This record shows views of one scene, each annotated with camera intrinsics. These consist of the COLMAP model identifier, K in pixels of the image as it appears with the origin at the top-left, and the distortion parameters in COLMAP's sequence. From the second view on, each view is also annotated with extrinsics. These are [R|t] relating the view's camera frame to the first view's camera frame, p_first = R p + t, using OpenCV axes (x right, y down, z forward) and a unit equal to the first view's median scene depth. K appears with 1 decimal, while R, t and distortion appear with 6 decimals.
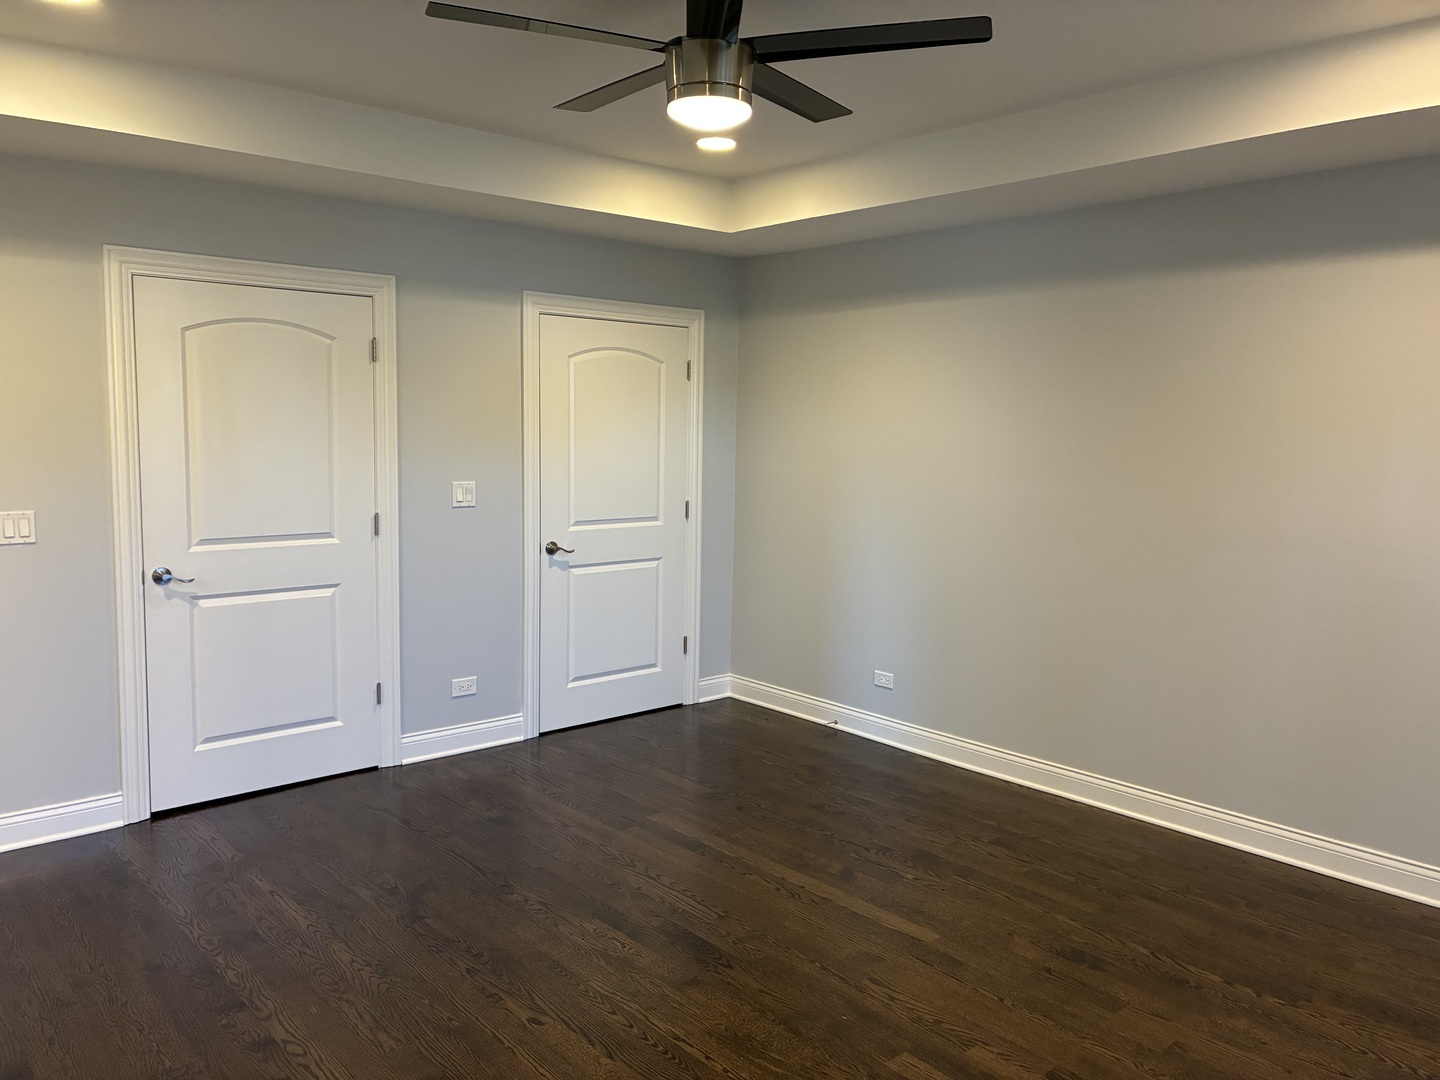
lens RADIAL K [[1114.0, 0, 722.6], [0, 1114.0, 533.7], [0, 0, 1]] dist [0.032530, -0.023901]
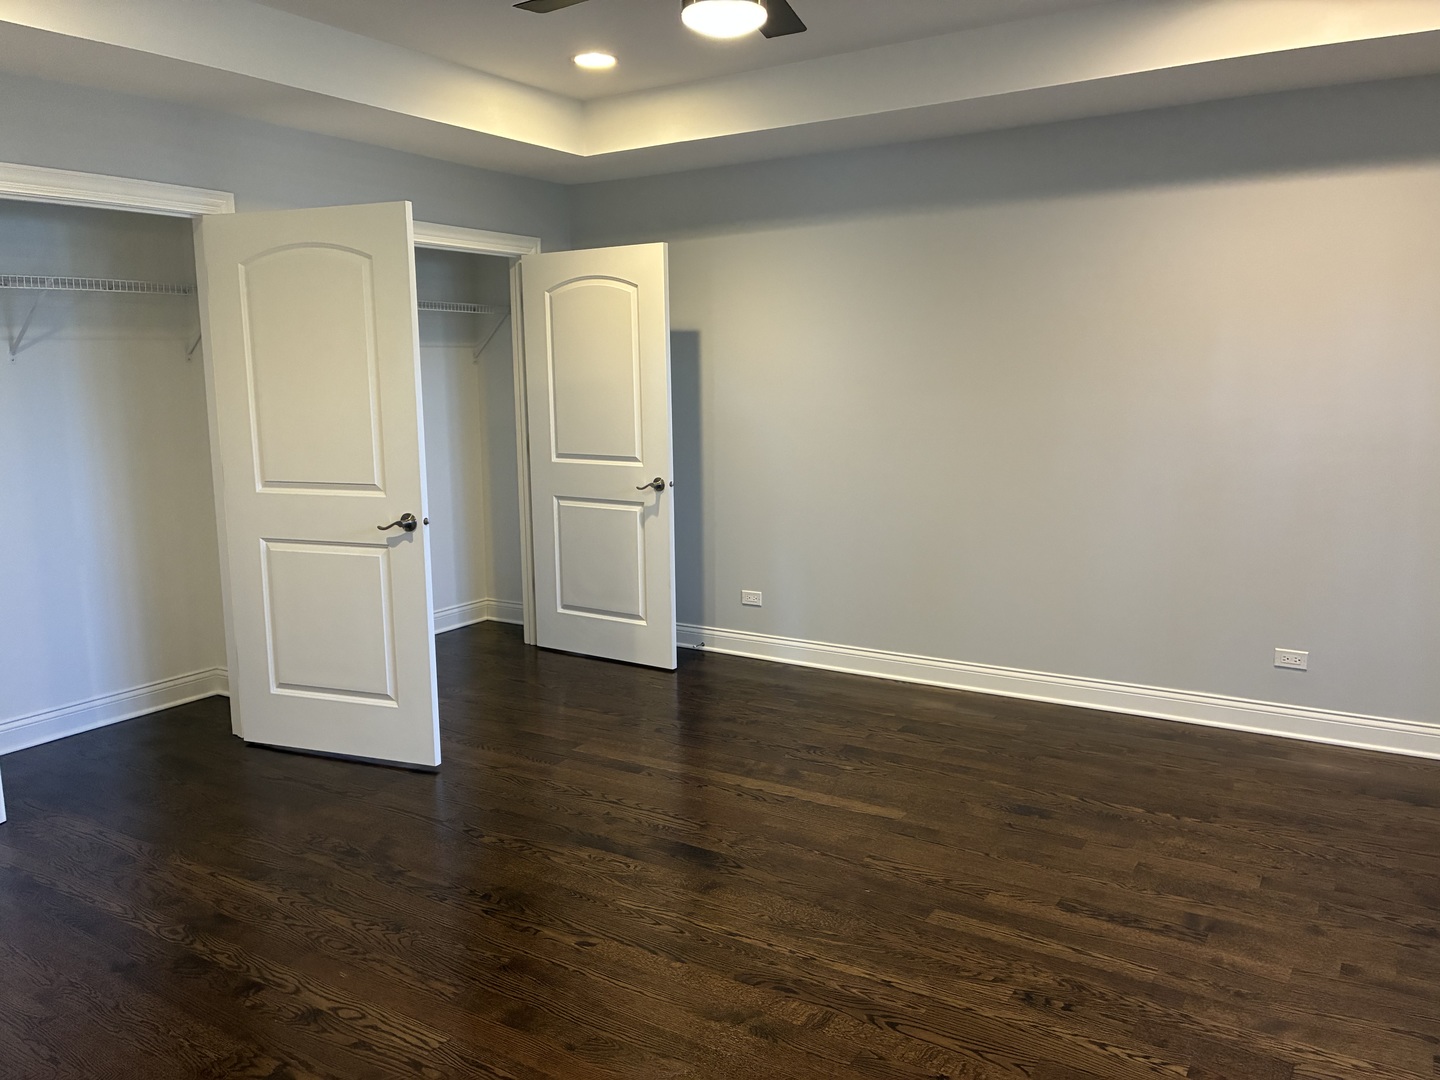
lens RADIAL K [[1114.0, 0, 727.7], [0, 1114.0, 542.7], [0, 0, 1]] dist [0.032530, -0.023901]
pose [[0.956598, -0.073194, 0.282068, -0.257857], [0.057747, 0.996360, 0.062703, 0.019879], [-0.285631, -0.043693, 0.957343, 0.020363]]
